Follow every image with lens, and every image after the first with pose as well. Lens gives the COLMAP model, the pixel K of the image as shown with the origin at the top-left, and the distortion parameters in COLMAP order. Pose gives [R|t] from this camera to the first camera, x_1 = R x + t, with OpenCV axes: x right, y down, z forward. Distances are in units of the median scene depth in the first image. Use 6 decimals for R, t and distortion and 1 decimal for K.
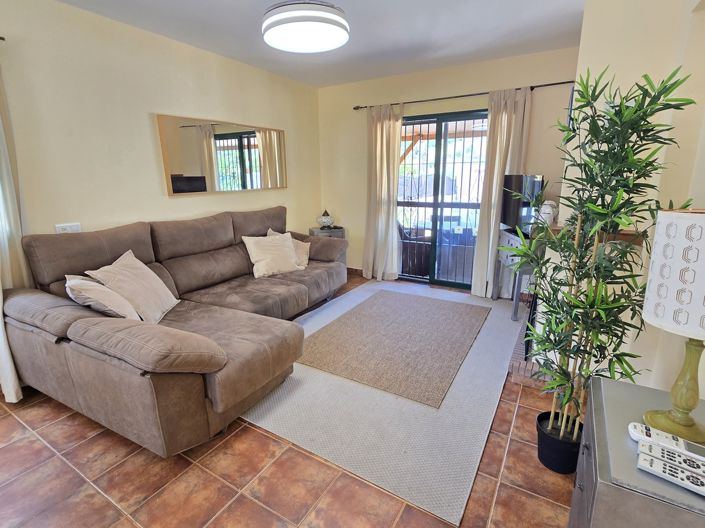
lens RADIAL K [[357.6, 0, 352.0], [0, 357.6, 261.6], [0, 0, 1]] dist [0.005259, -0.000353]
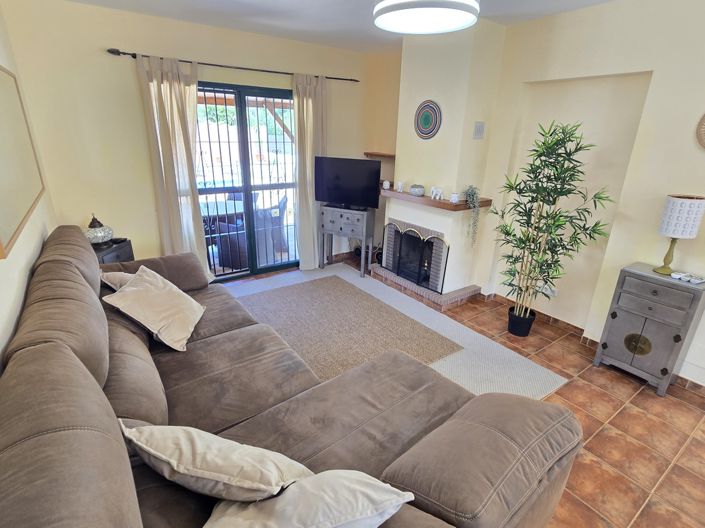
lens RADIAL K [[350.1, 0, 351.6], [0, 350.1, 253.2], [0, 0, 1]] dist [0.001845, 0.000328]
pose [[0.416367, -0.266614, 0.869227, -0.481670], [0.214600, 0.957844, 0.191000, -0.120597], [-0.883507, 0.107010, 0.456030, 0.402585]]
